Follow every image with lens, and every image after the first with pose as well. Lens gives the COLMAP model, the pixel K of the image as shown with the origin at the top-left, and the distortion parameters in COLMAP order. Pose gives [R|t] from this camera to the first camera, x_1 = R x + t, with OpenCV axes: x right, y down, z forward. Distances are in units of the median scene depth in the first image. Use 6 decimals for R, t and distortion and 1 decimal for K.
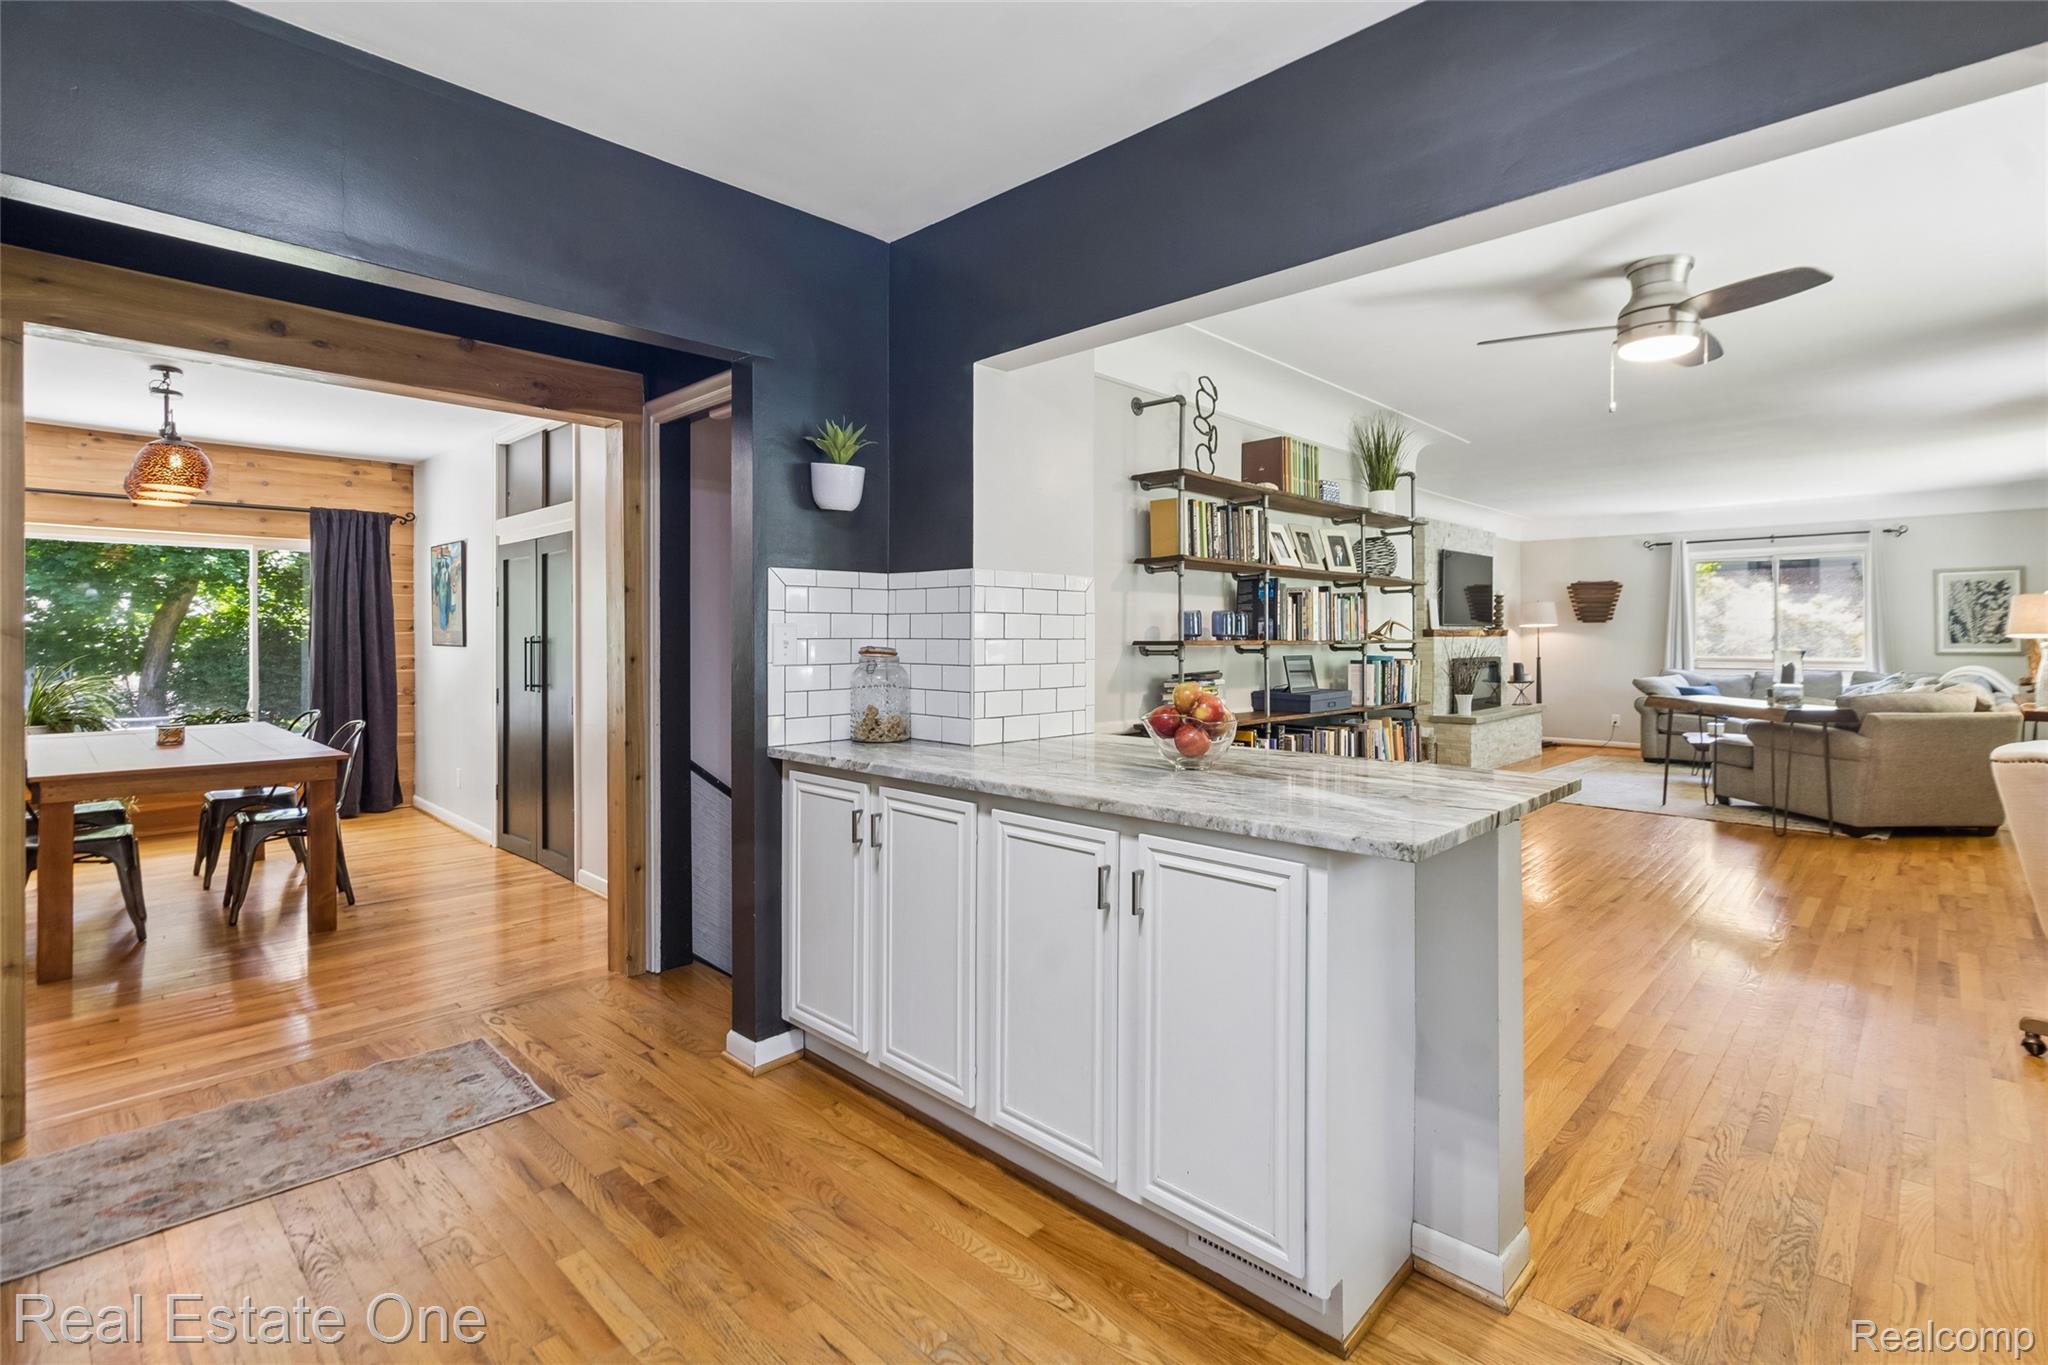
lens RADIAL K [[953.1, 0, 1043.6], [0, 953.1, 627.9], [0, 0, 1]] dist [0.002796, 0.000229]
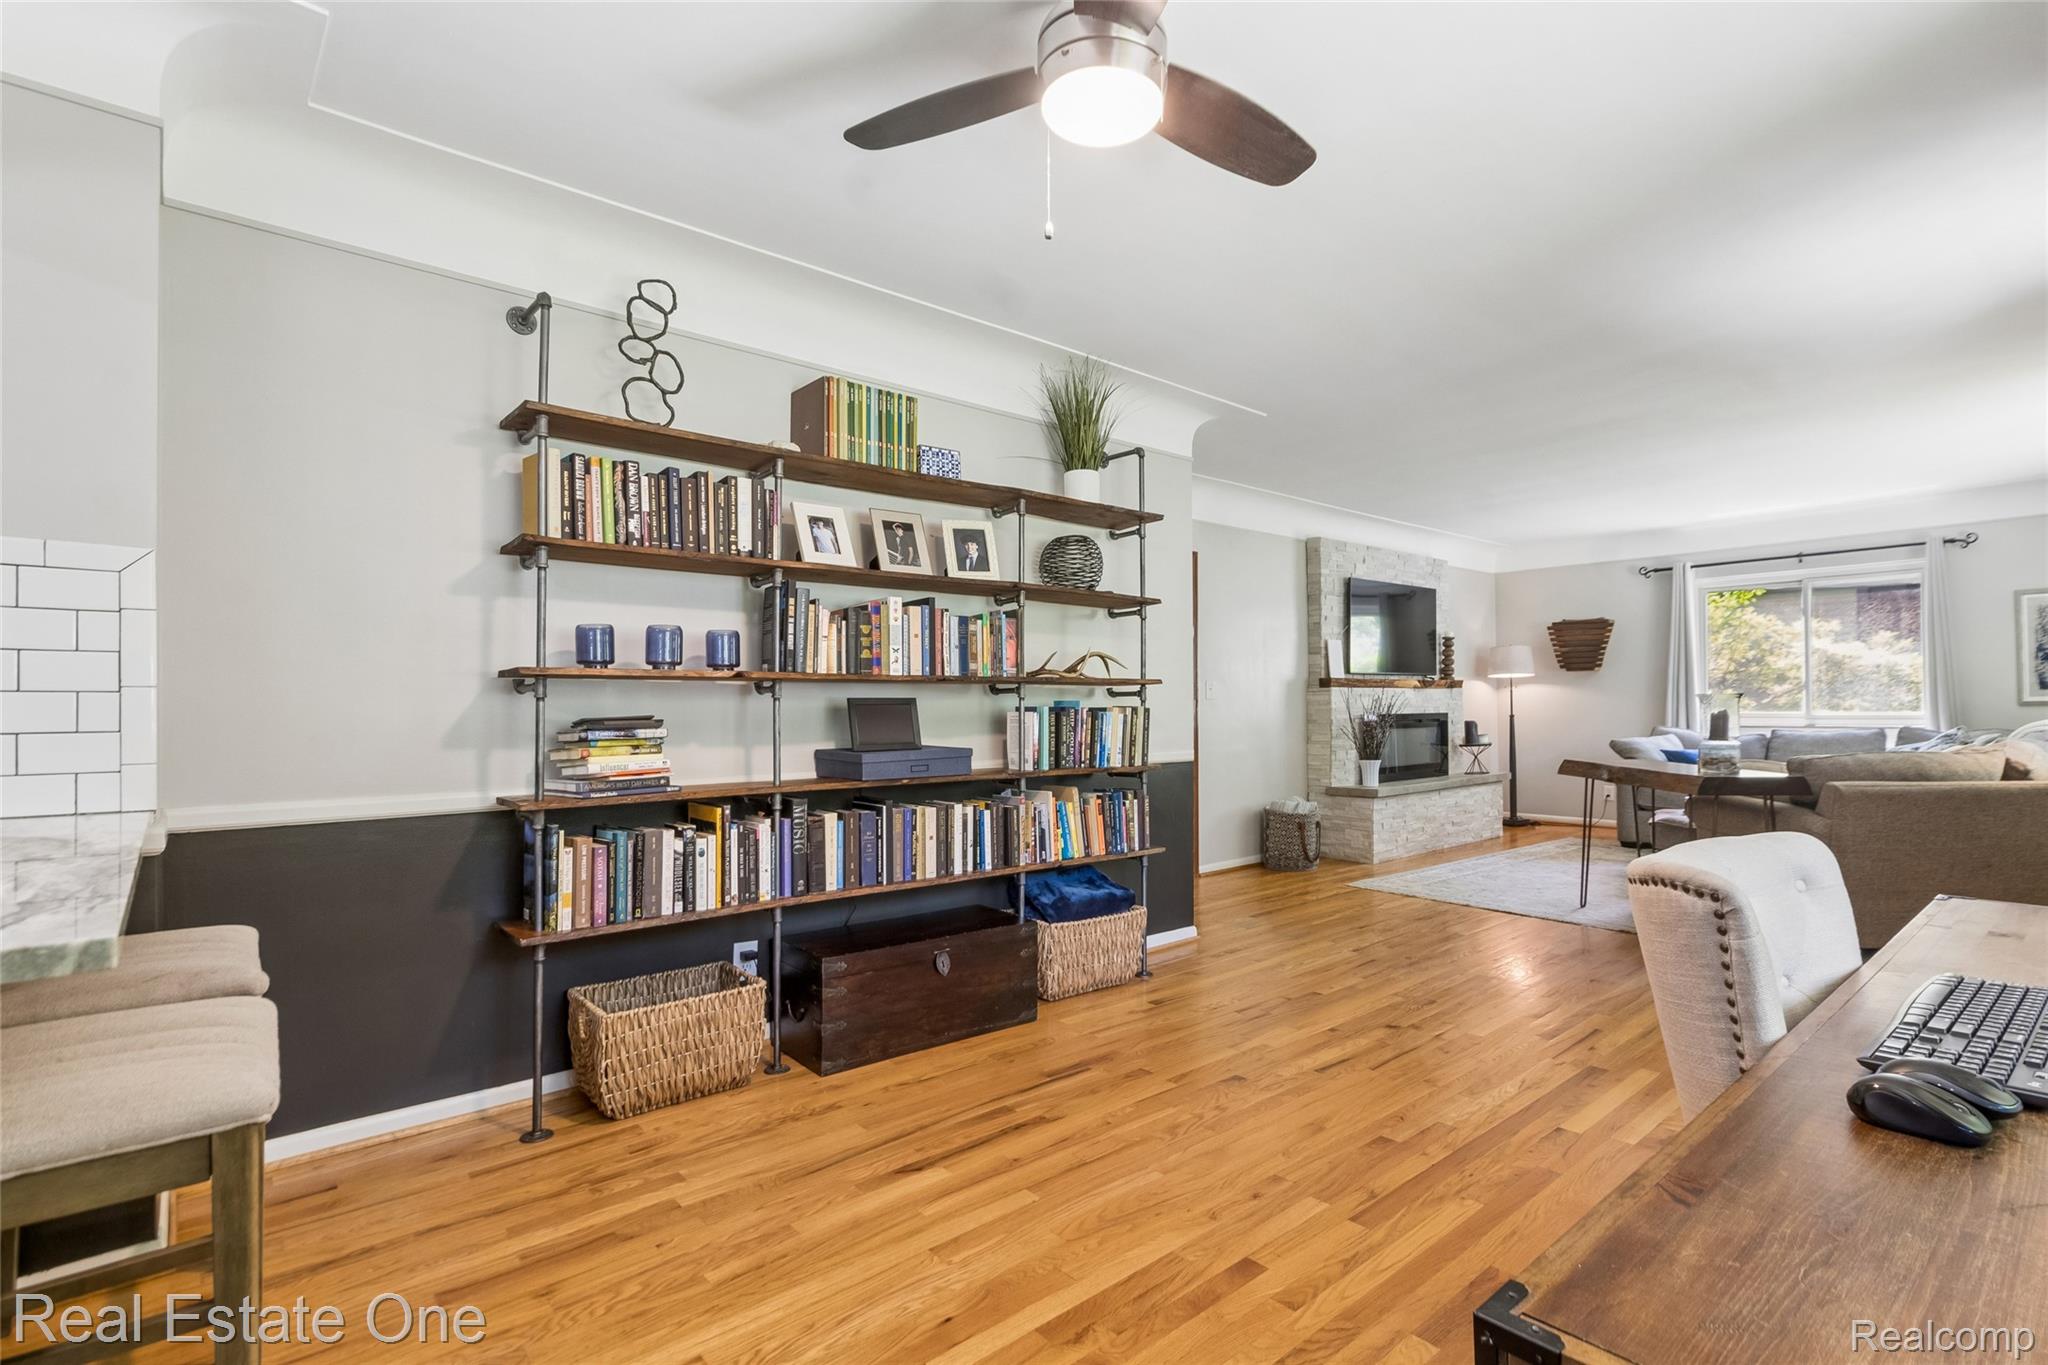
lens RADIAL K [[953.1, 0, 1059.7], [0, 953.1, 691.6], [0, 0, 1]] dist [0.002796, 0.000229]
pose [[0.995042, -0.009277, -0.099025, 0.378776], [0.008507, 0.999930, -0.008195, 0.025518], [0.099094, 0.007312, 0.995051, 0.264607]]
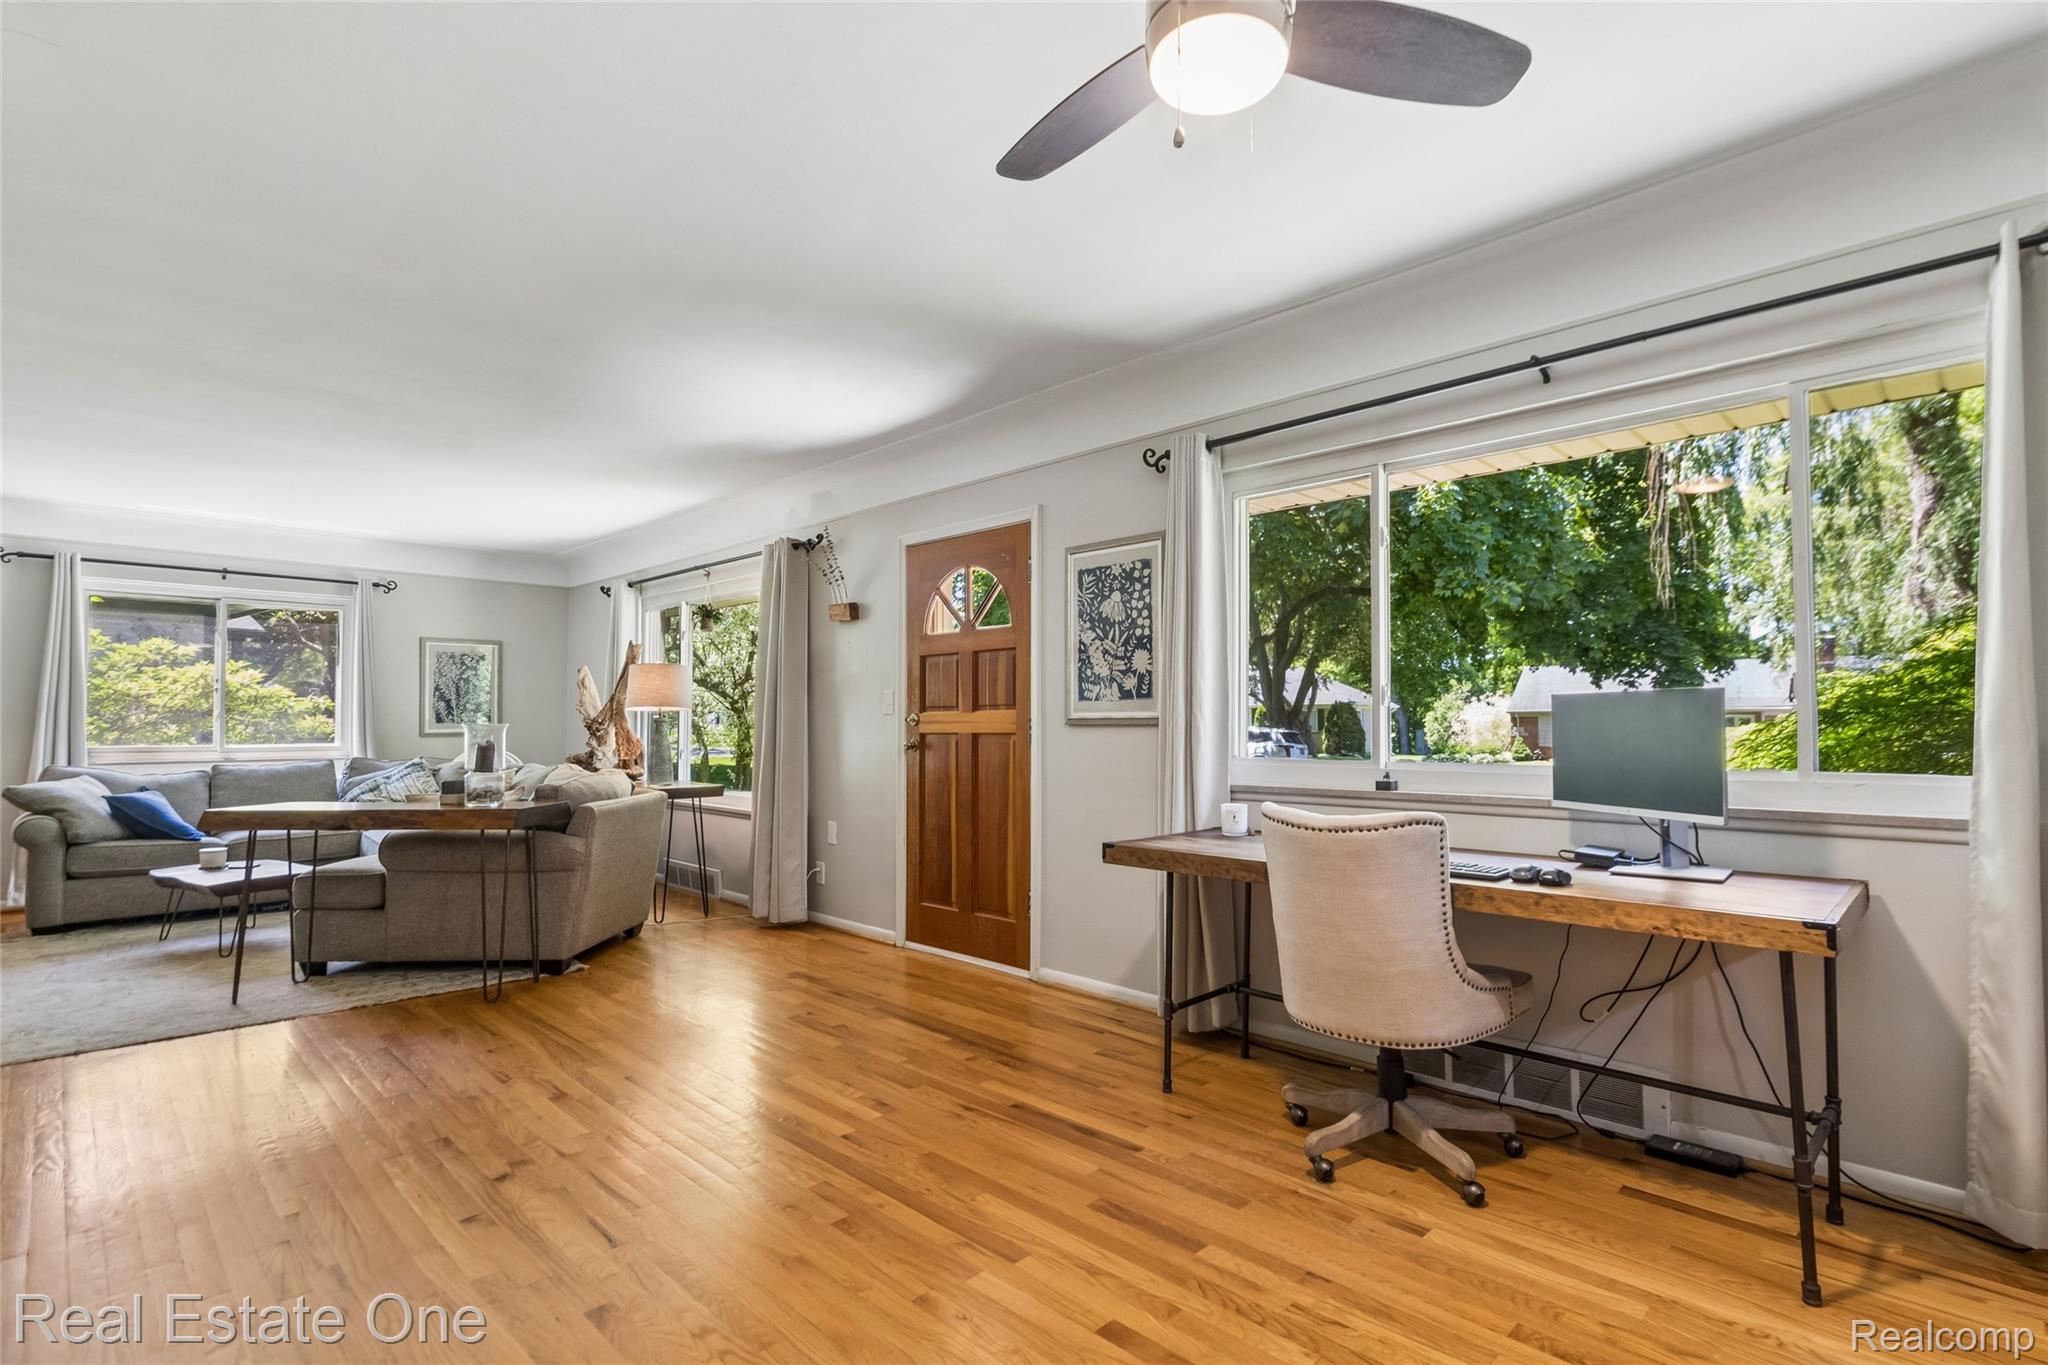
lens RADIAL K [[953.1, 0, 1059.9], [0, 953.1, 701.3], [0, 0, 1]] dist [0.002796, 0.000229]
pose [[0.008030, 0.027990, 0.999576, 0.107812], [-0.003448, 0.999603, -0.027964, 0.026997], [-0.999962, -0.003222, 0.008124, 0.600852]]
